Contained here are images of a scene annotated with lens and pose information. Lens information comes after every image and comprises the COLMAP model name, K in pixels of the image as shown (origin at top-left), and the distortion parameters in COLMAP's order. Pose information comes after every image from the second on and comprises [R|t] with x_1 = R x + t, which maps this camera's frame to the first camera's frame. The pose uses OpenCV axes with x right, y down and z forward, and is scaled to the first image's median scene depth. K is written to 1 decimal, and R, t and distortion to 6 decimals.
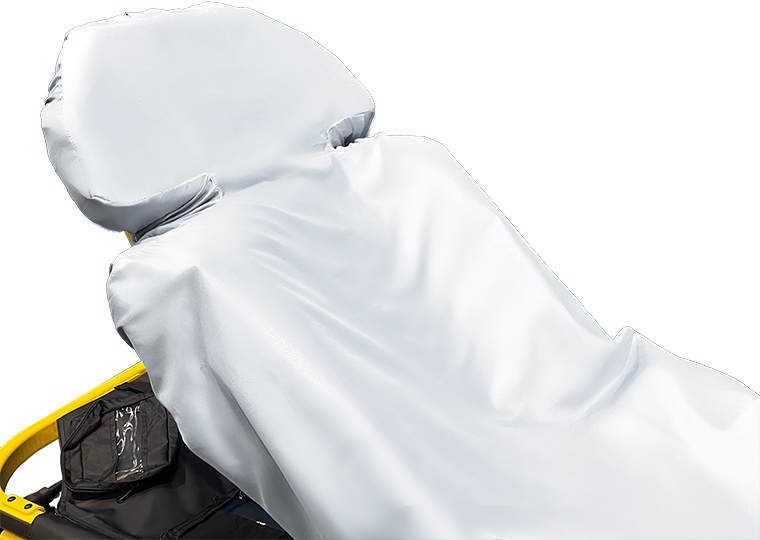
lens RADIAL K [[660.7, 0, 380.0], [0, 660.7, 270.0], [0, 0, 1]] dist [-0.005424, -0.016053]
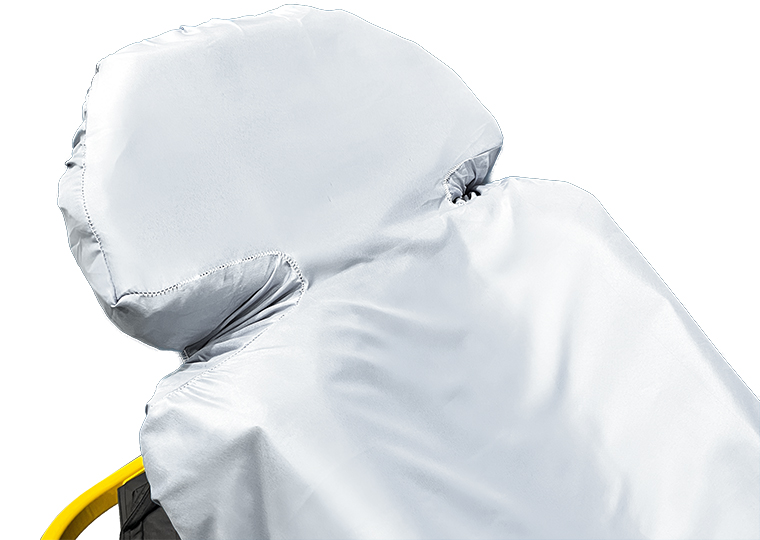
lens RADIAL K [[613.6, 0, 380.0], [0, 613.6, 270.0], [0, 0, 1]] dist [0.007172, 0.005048]
pose [[0.990728, 0.043505, -0.128708, -0.059206], [-0.030682, 0.994516, 0.099984, -0.192998], [0.132352, -0.095108, 0.986629, 0.314552]]
